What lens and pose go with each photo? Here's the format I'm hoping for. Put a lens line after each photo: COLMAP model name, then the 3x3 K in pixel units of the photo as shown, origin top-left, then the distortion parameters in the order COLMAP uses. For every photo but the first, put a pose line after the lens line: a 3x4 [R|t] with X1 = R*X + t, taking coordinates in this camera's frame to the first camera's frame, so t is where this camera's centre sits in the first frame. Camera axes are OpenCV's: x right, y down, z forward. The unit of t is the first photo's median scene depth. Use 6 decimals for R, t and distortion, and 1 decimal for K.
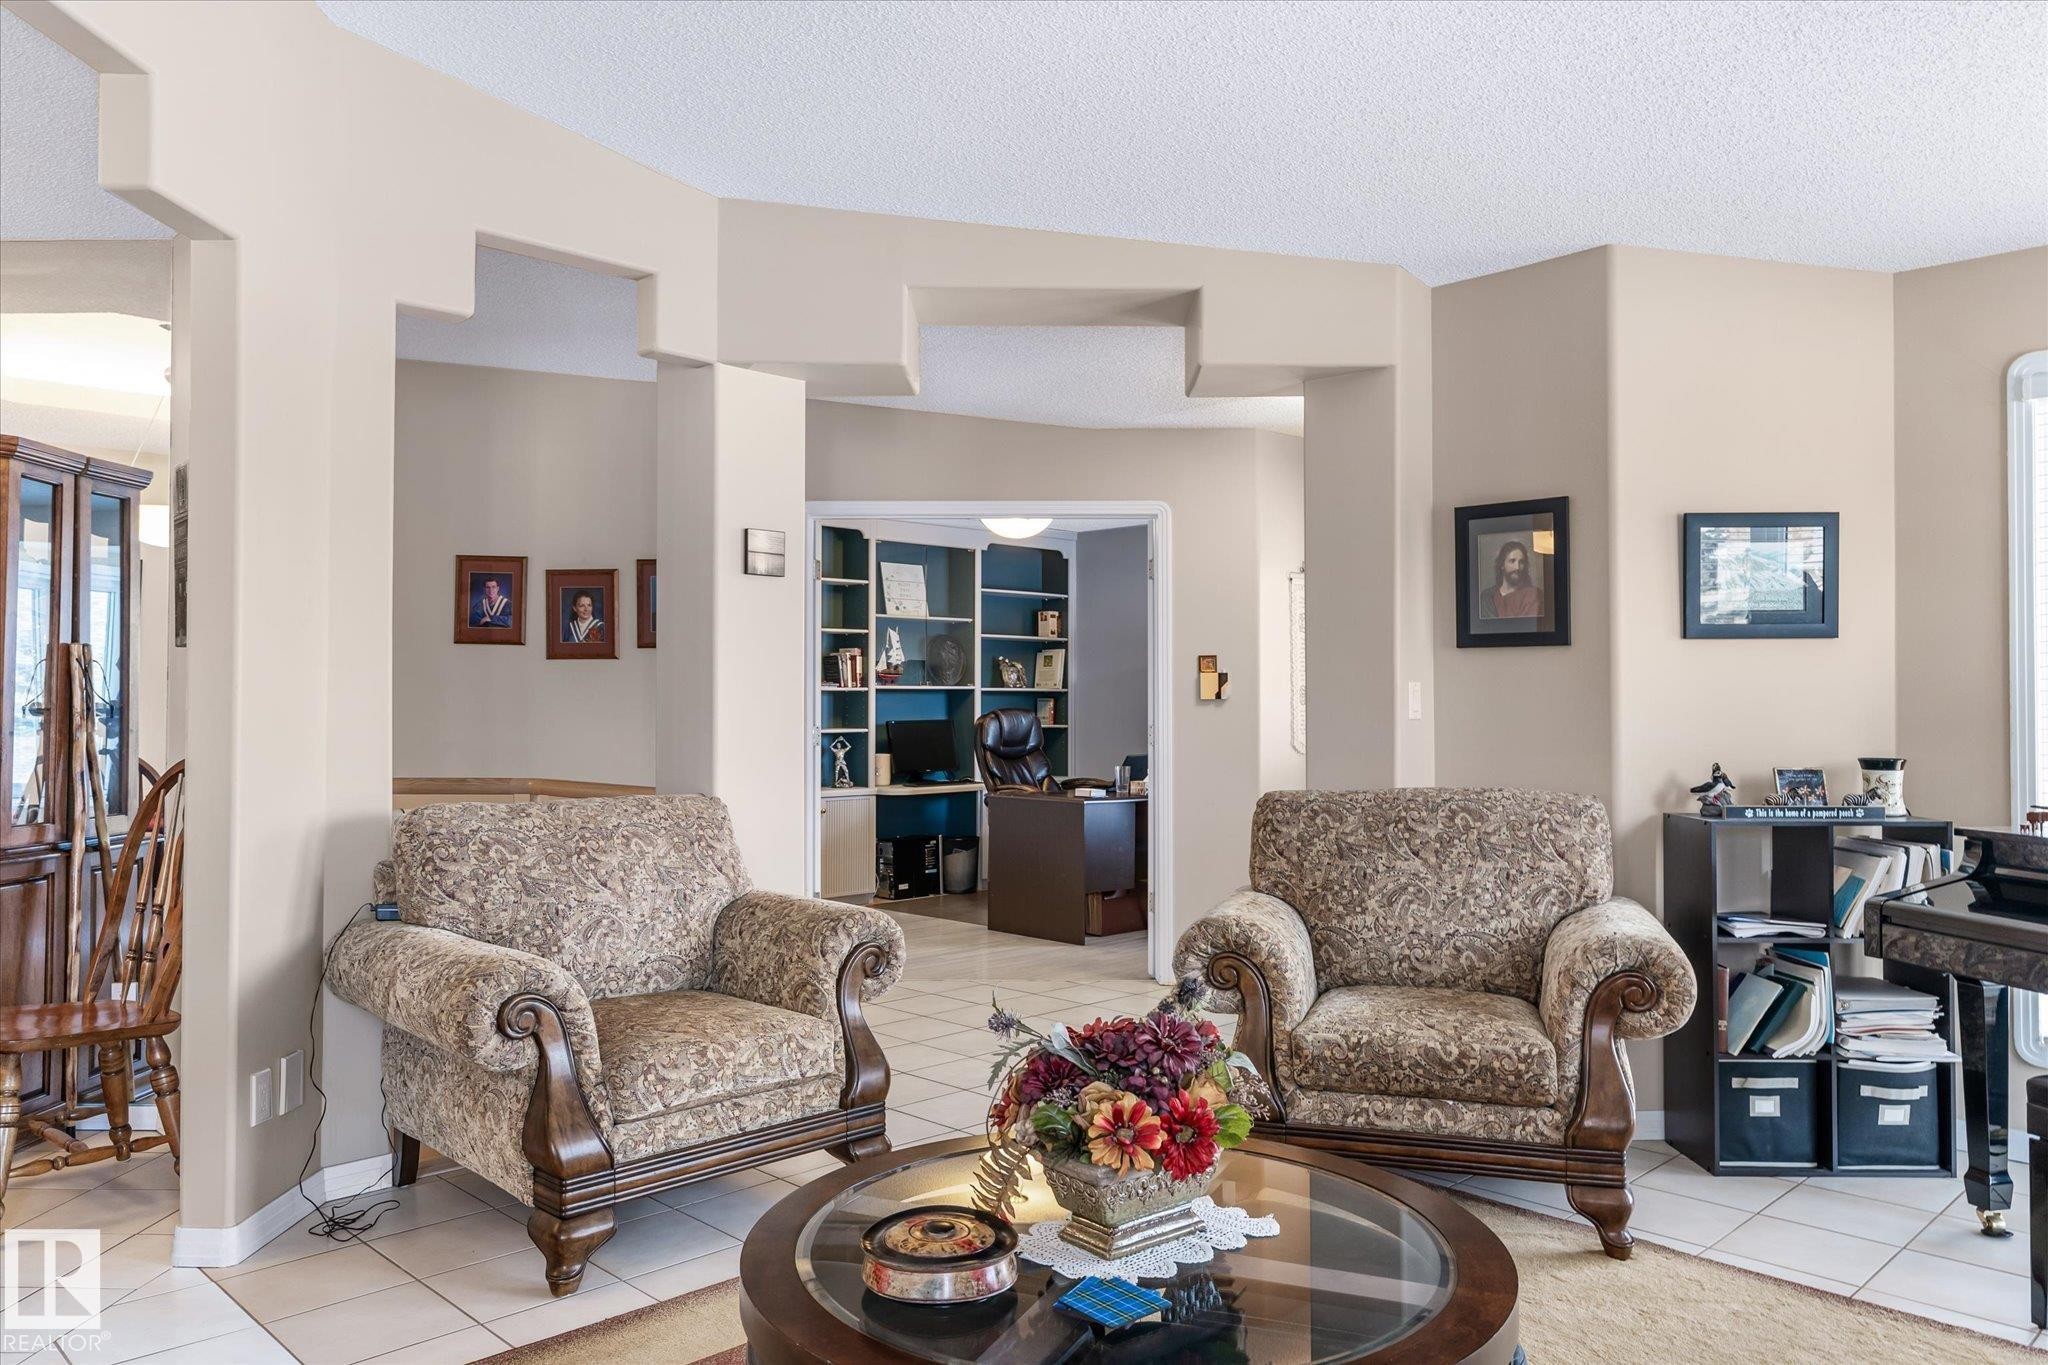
lens RADIAL K [[1430.8, 0, 1022.5], [0, 1430.8, 678.4], [0, 0, 1]] dist [0.004265, 0.002994]
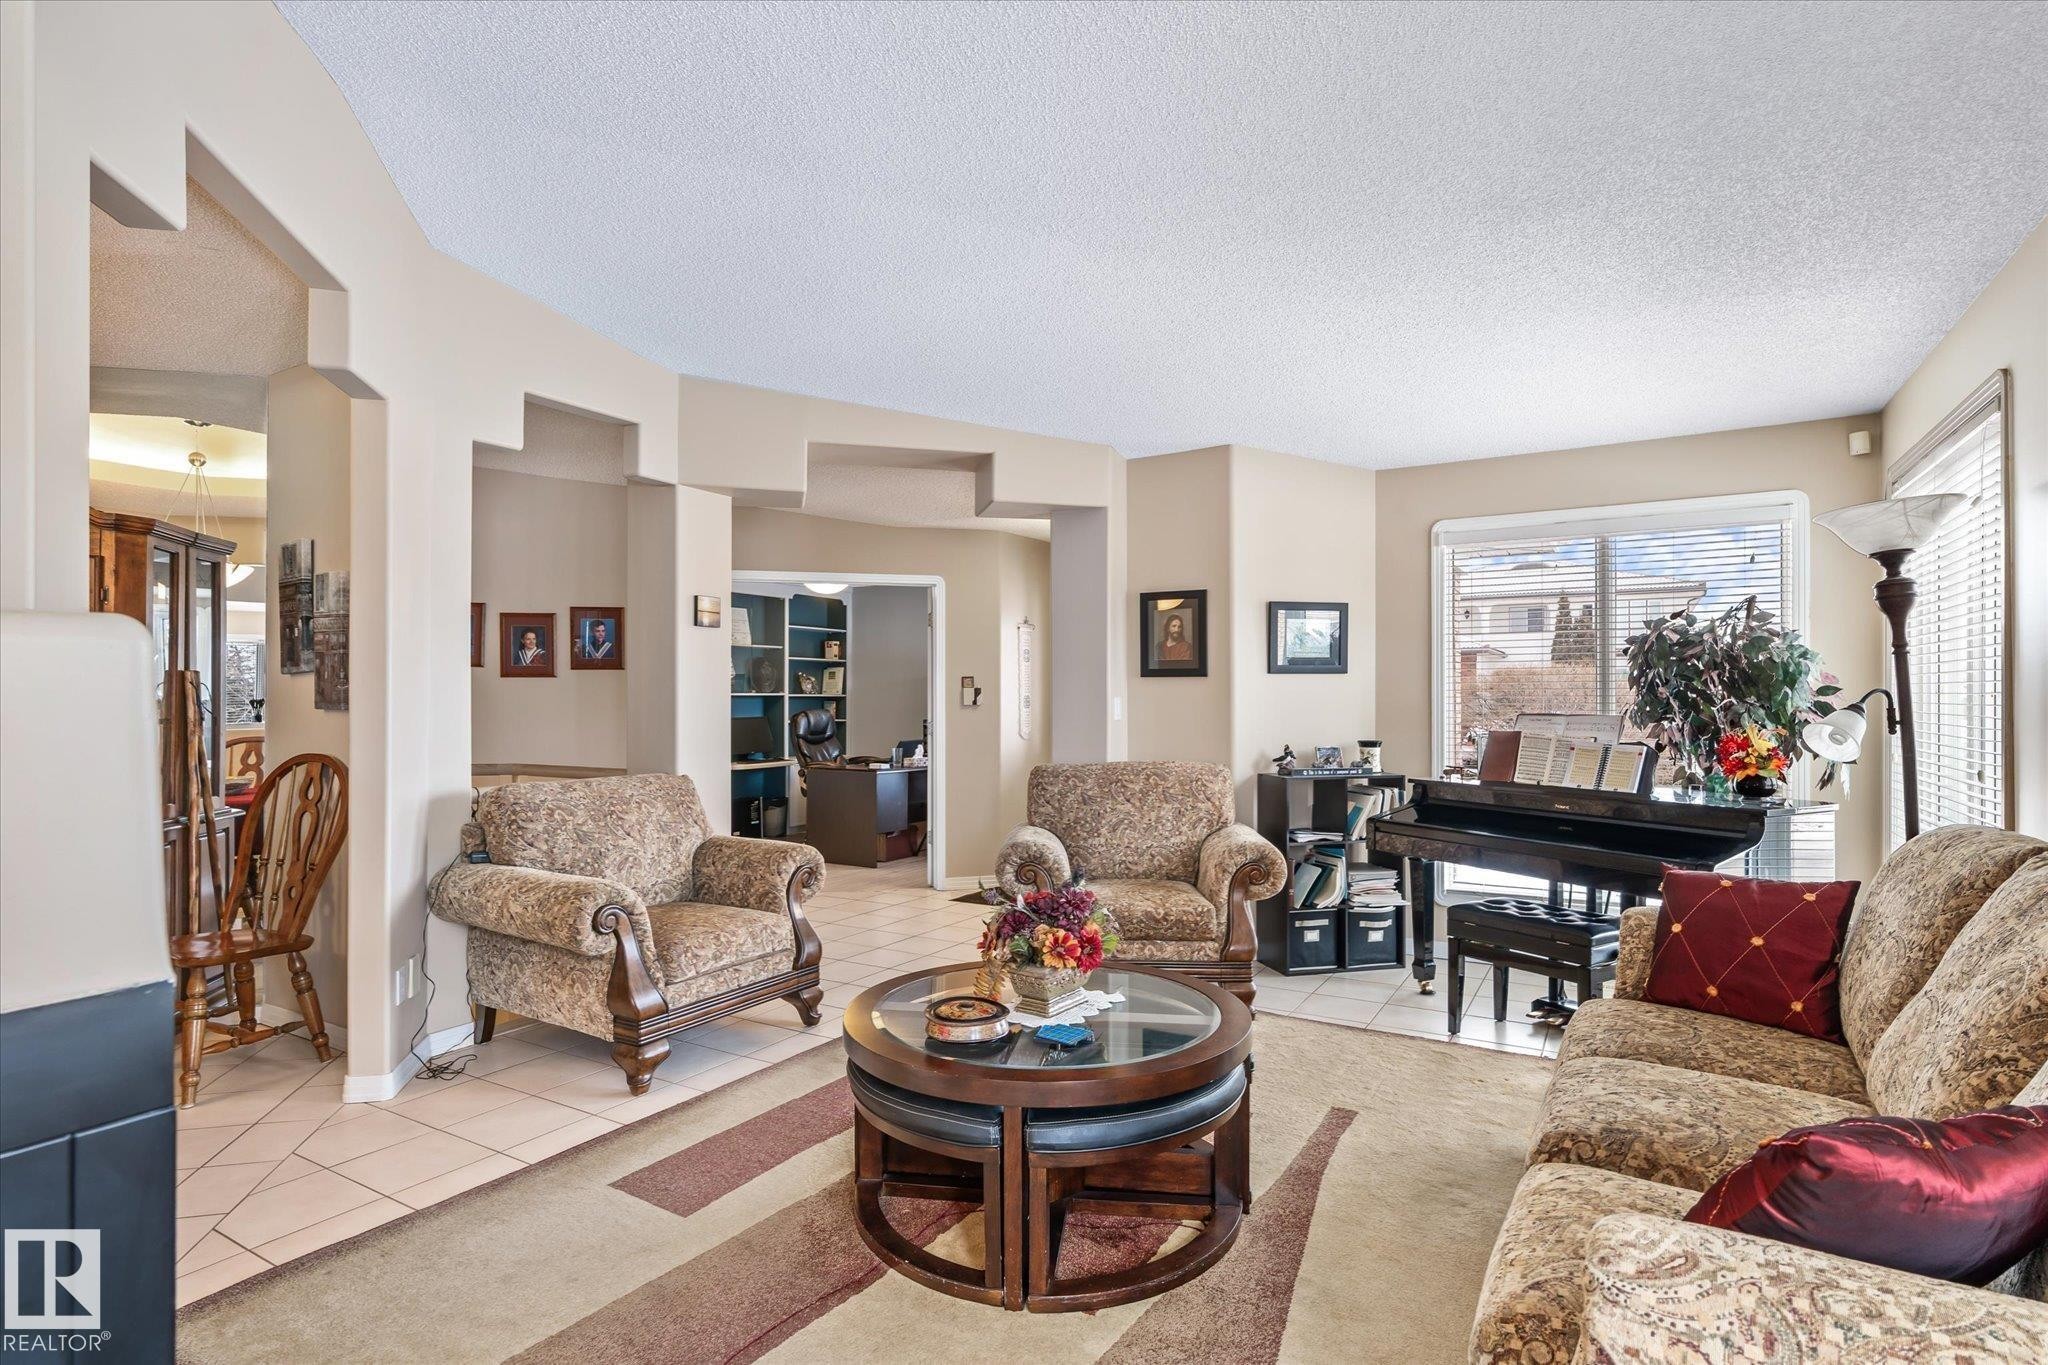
lens RADIAL K [[1023.5, 0, 1020.1], [0, 1023.5, 692.5], [0, 0, 1]] dist [-0.002718, 0.000728]
pose [[0.968668, 0.000457, 0.248359, -0.150755], [-0.003186, 0.999939, 0.010588, -0.017790], [-0.248339, -0.011048, 0.968610, -0.141761]]
